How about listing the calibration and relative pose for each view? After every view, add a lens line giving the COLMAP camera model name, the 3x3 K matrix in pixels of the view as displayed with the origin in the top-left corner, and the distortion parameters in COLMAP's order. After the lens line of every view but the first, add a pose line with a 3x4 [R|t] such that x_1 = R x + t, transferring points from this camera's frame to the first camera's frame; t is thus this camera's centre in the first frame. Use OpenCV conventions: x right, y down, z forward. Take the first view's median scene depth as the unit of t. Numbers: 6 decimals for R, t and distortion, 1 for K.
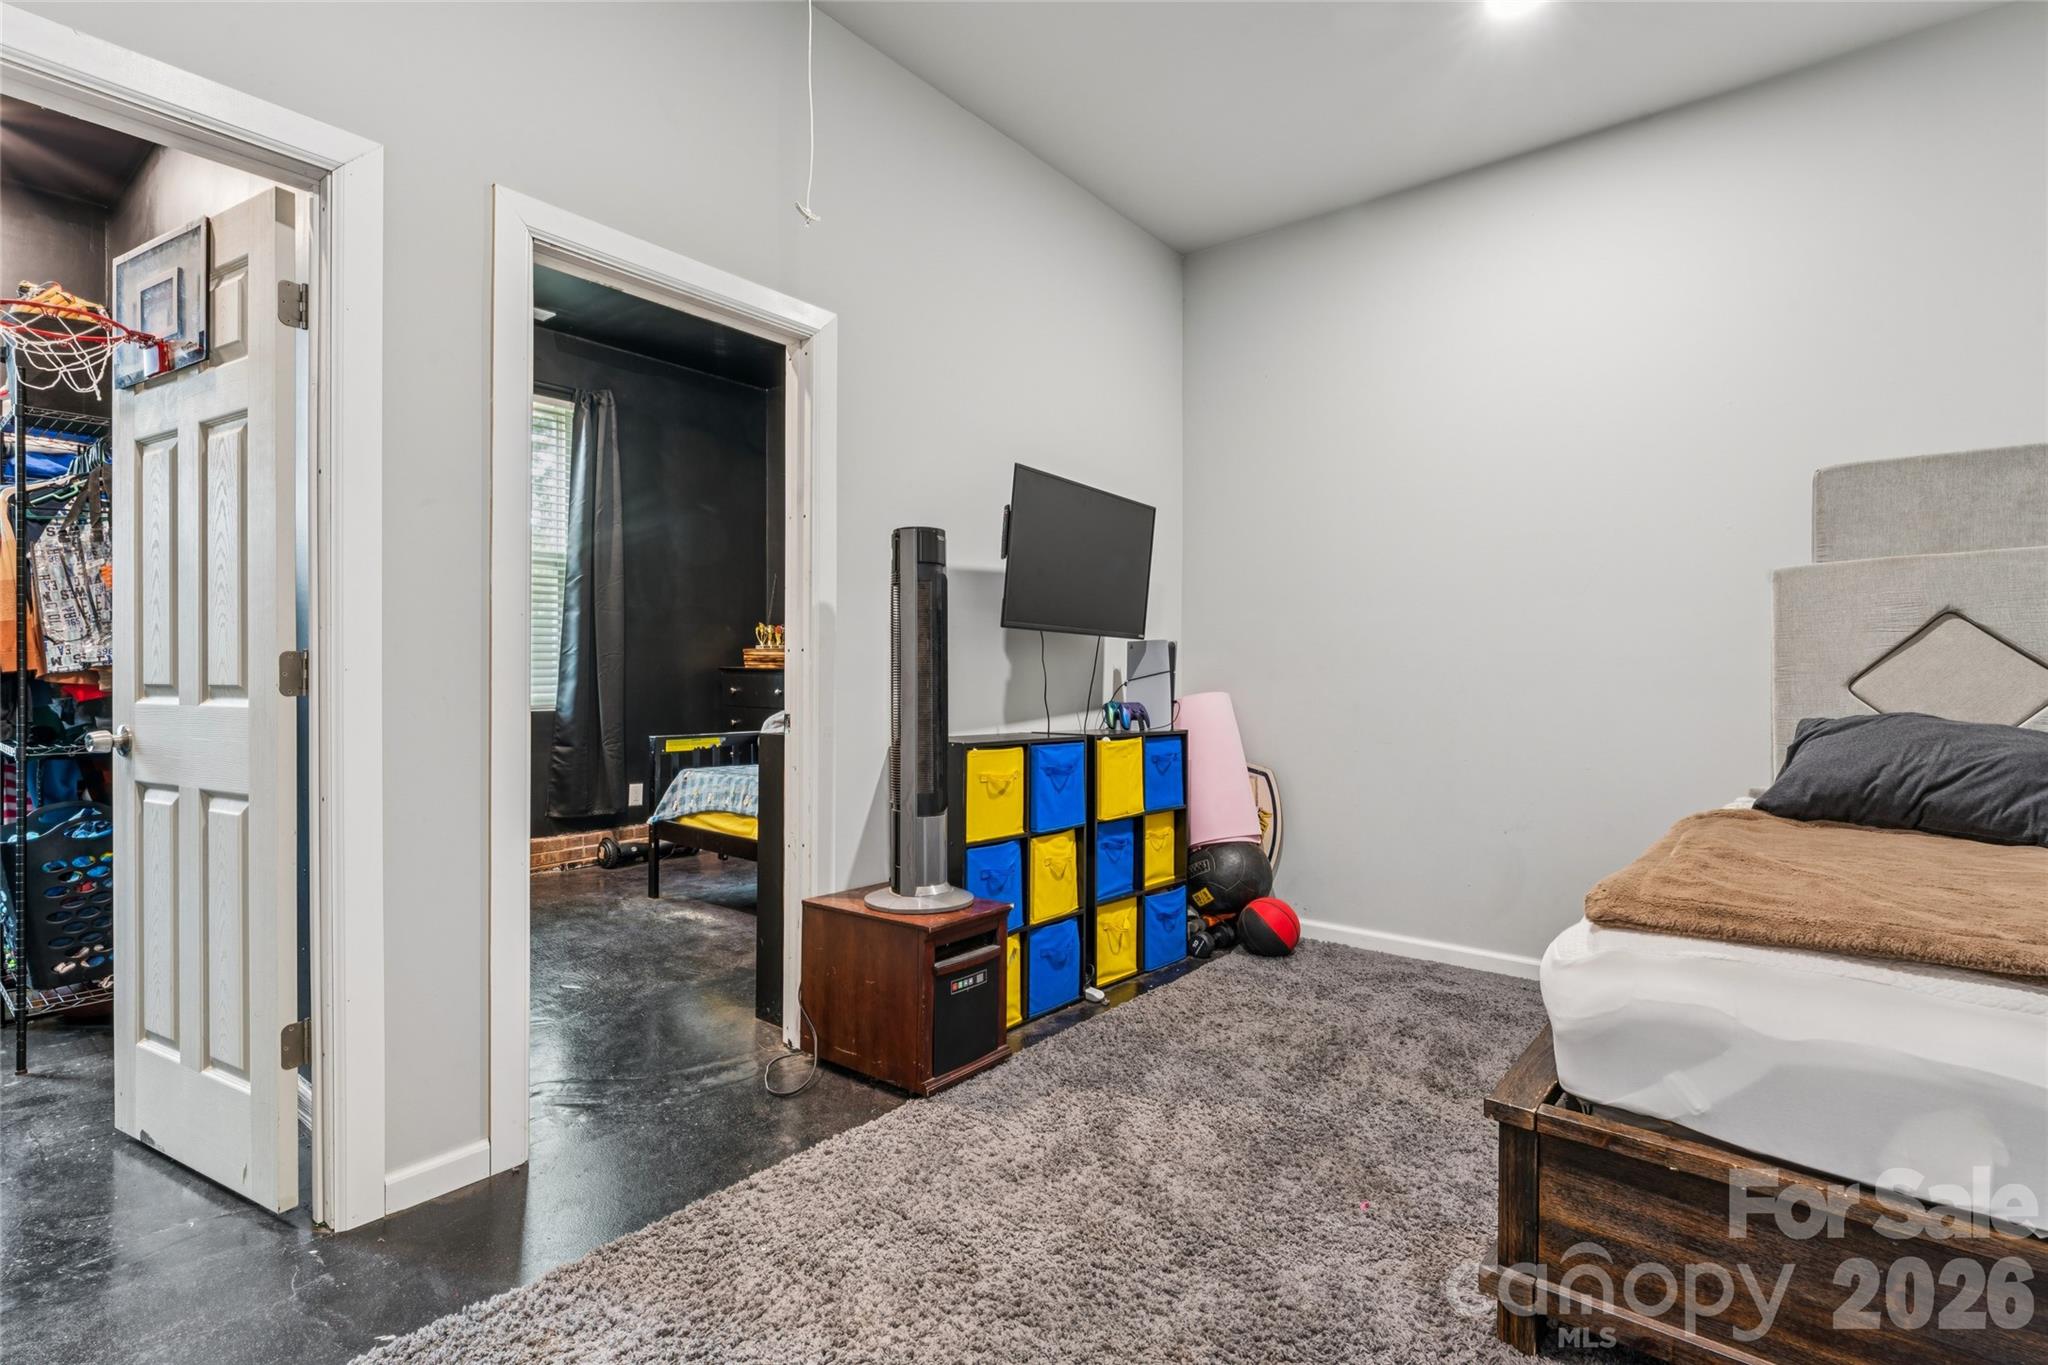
lens RADIAL K [[955.3, 0, 1033.1], [0, 955.3, 690.6], [0, 0, 1]] dist [0.003405, -0.000774]
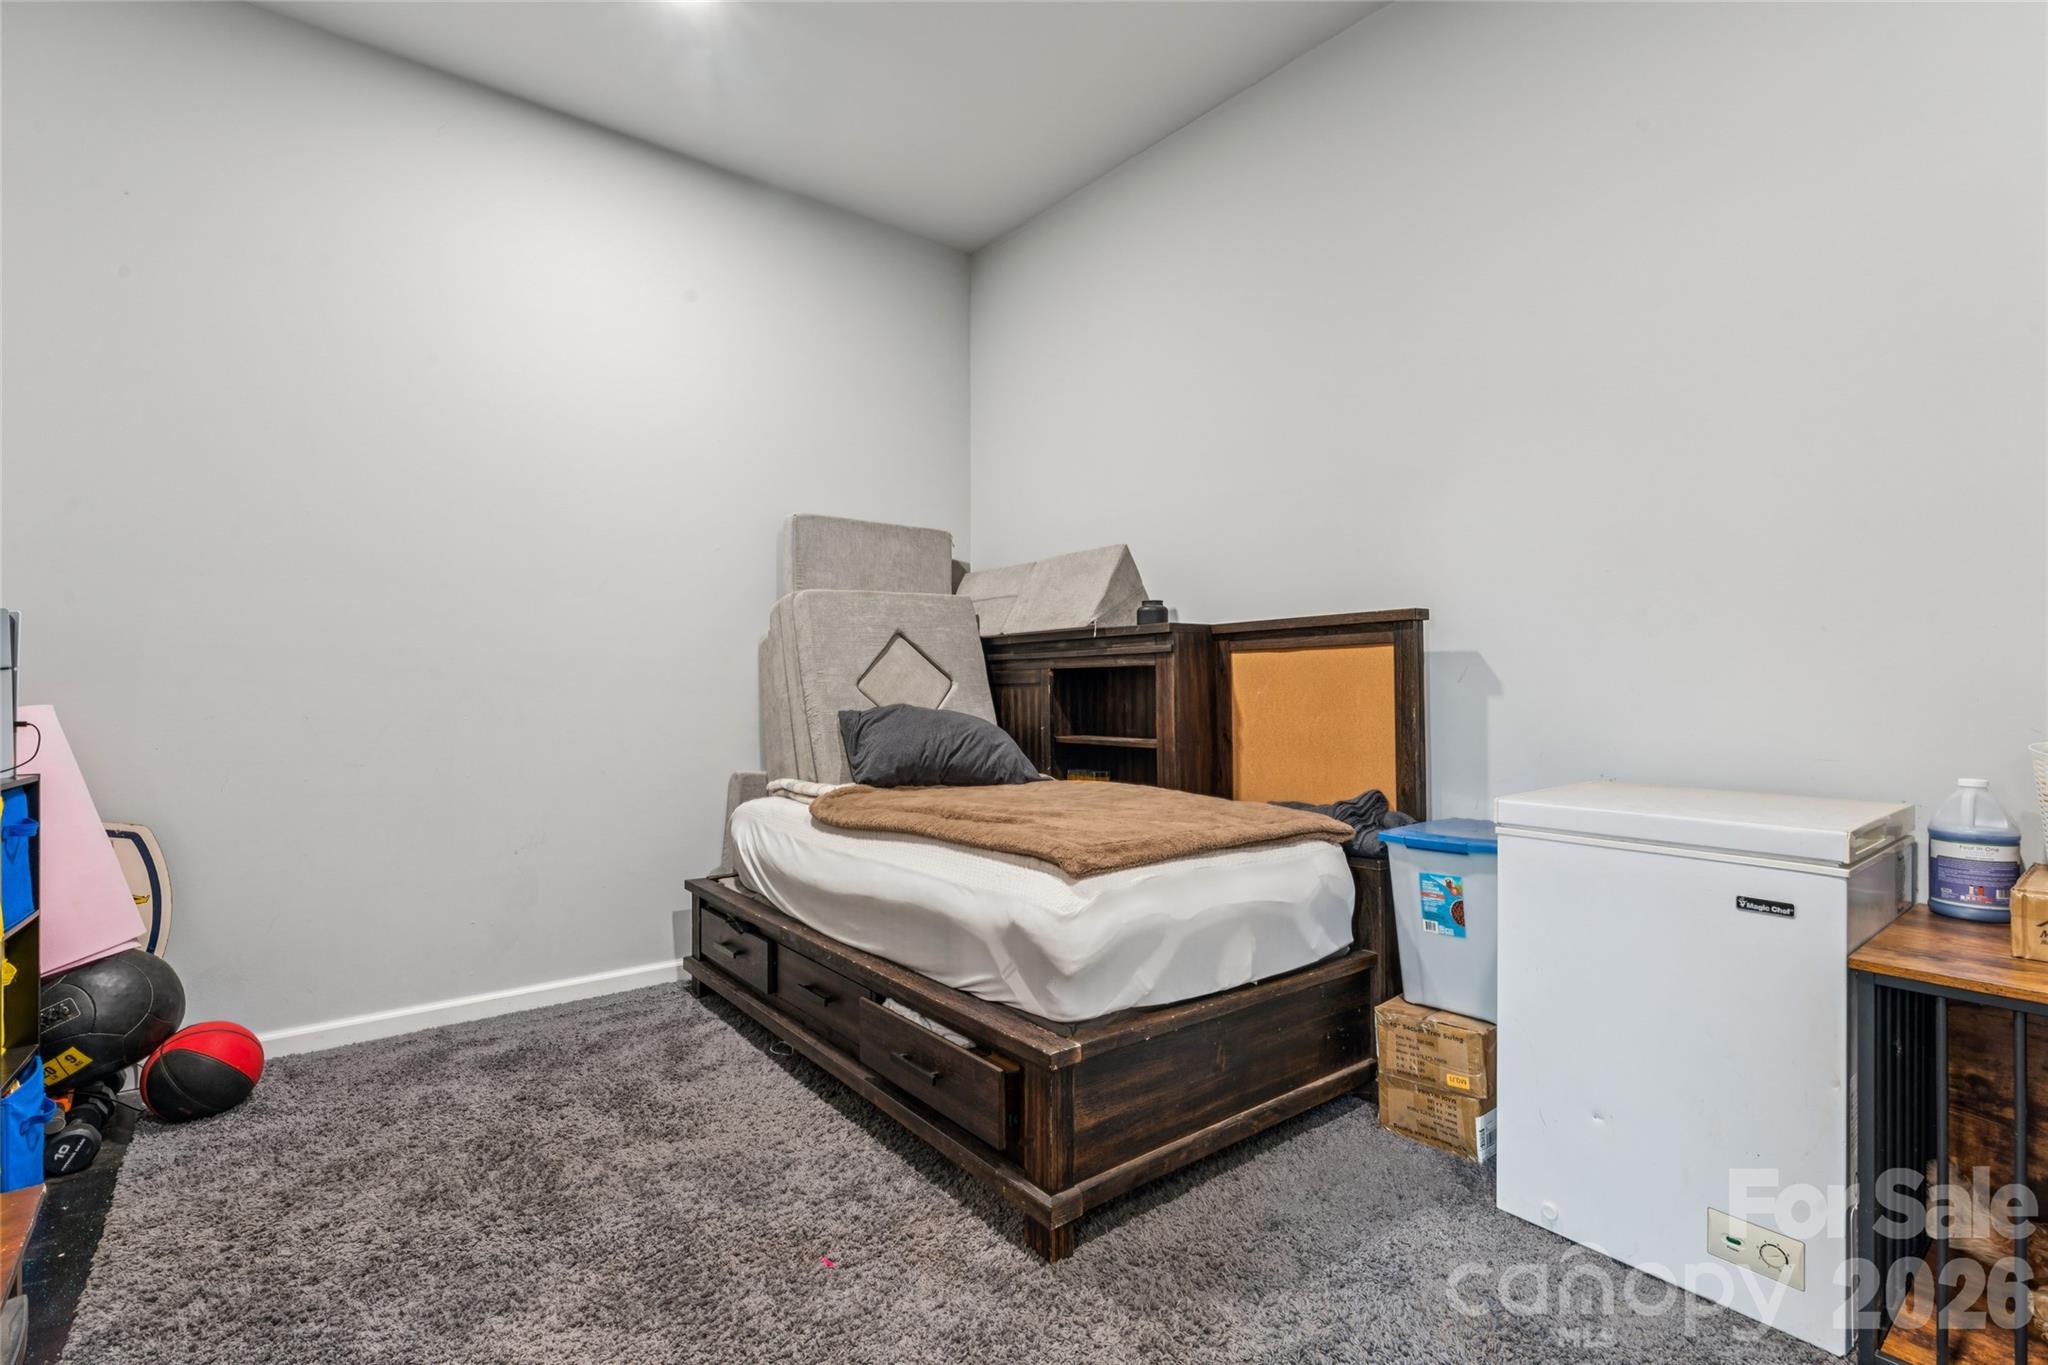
lens RADIAL K [[955.3, 0, 1021.0], [0, 955.3, 680.7], [0, 0, 1]] dist [0.003405, -0.000774]
pose [[0.211660, -0.005215, 0.977329, -0.337274], [0.012988, 0.999912, 0.002522, -0.009534], [-0.977257, 0.012159, 0.211709, 0.418149]]
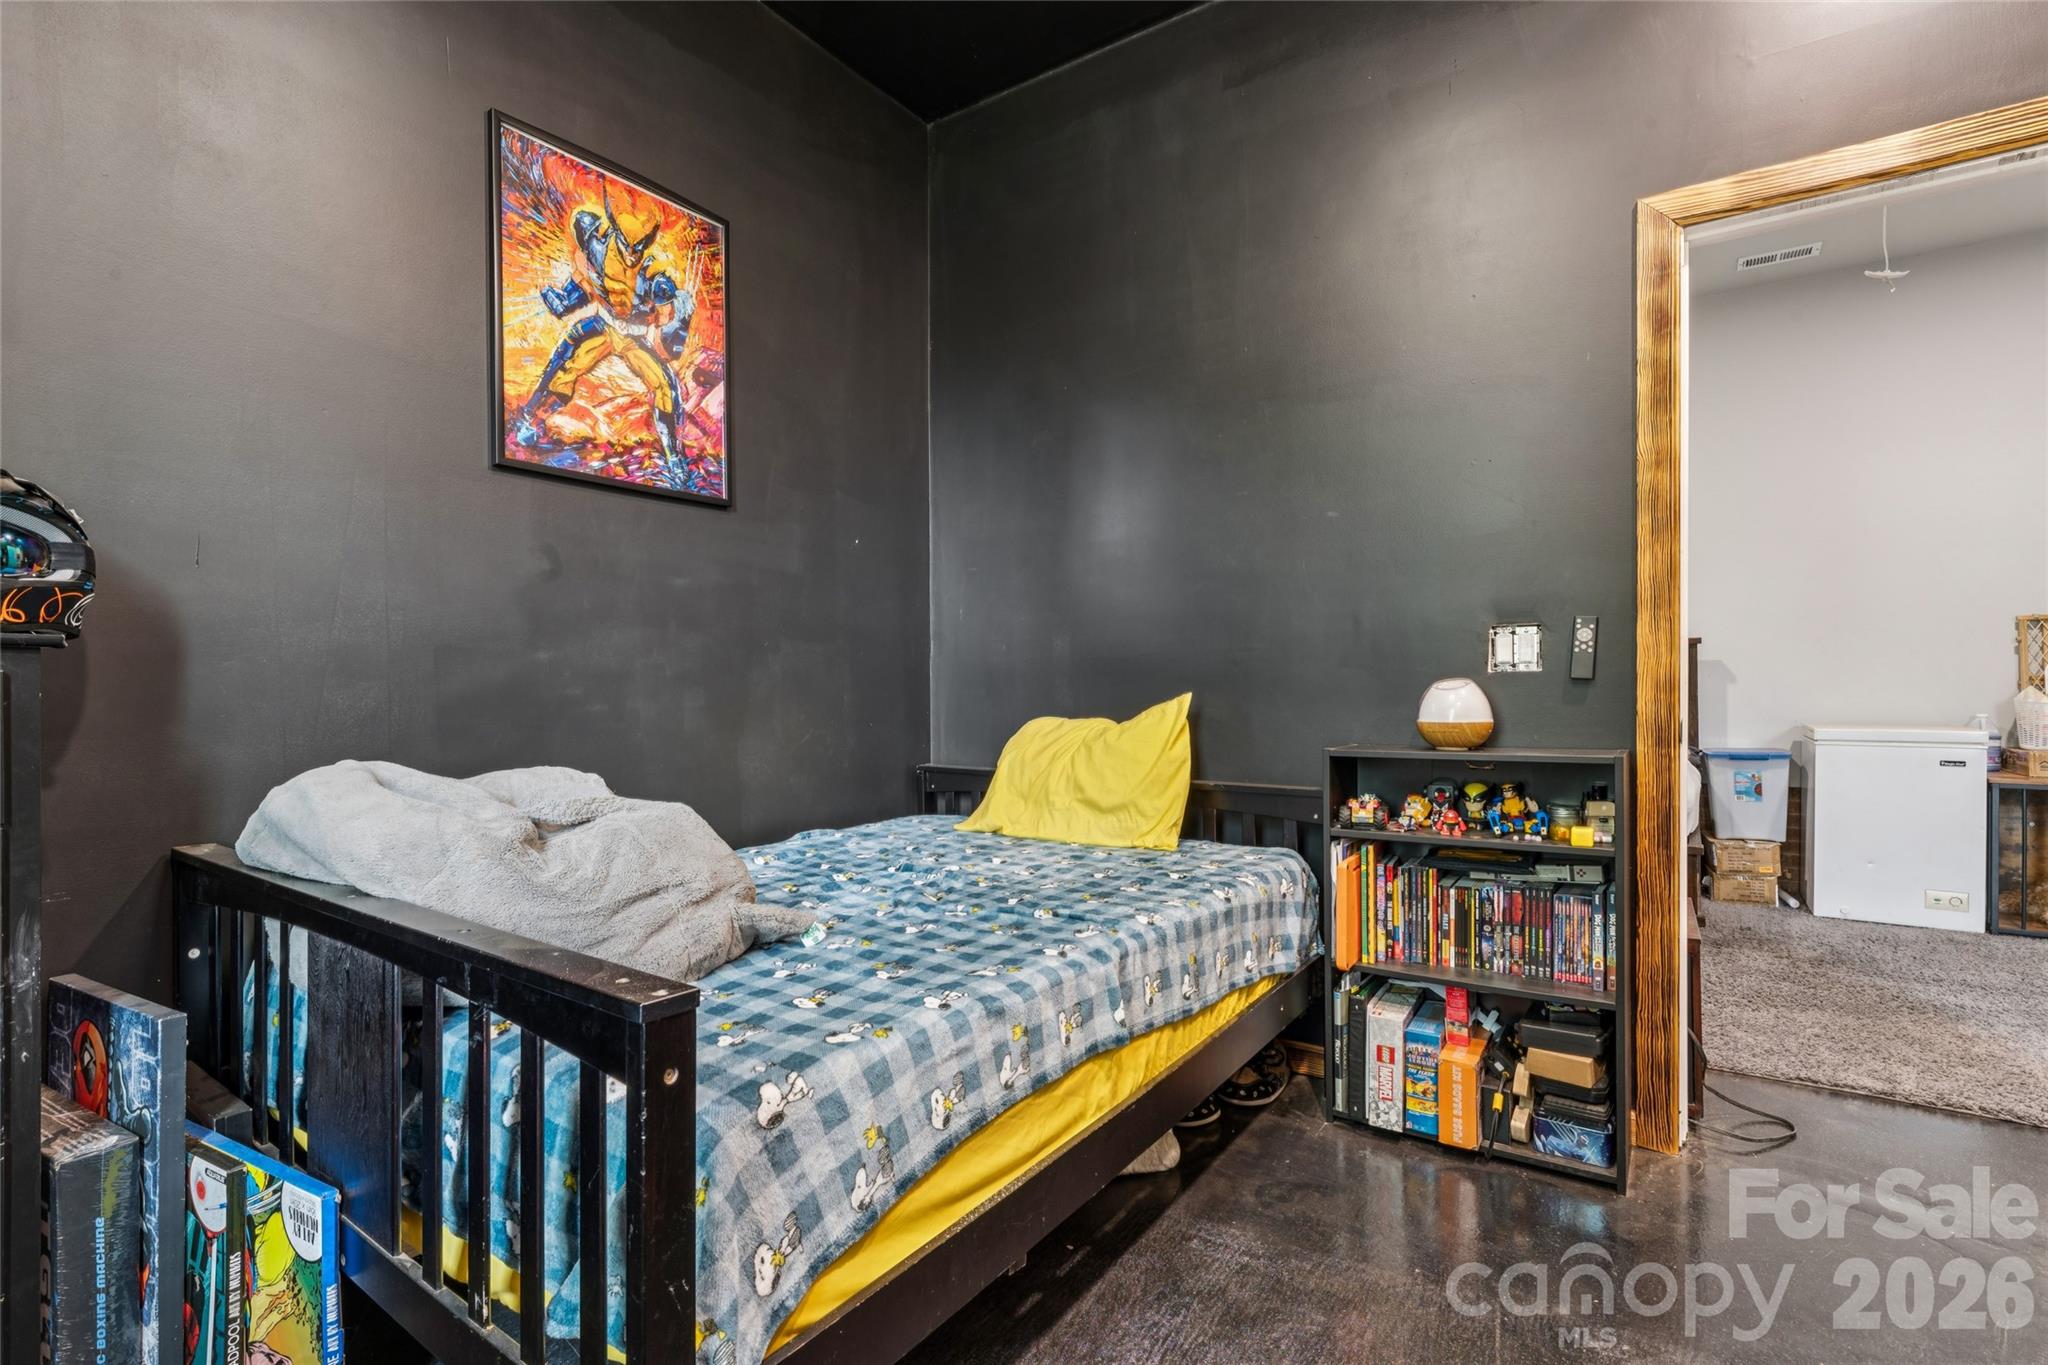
lens RADIAL K [[955.3, 0, 1001.5], [0, 955.3, 682.3], [0, 0, 1]] dist [0.003405, -0.000774]
pose [[-0.066733, -0.002488, 0.997768, -1.021369], [0.022863, 0.999731, 0.004022, -0.027380], [-0.997509, 0.023080, -0.066658, 1.620551]]
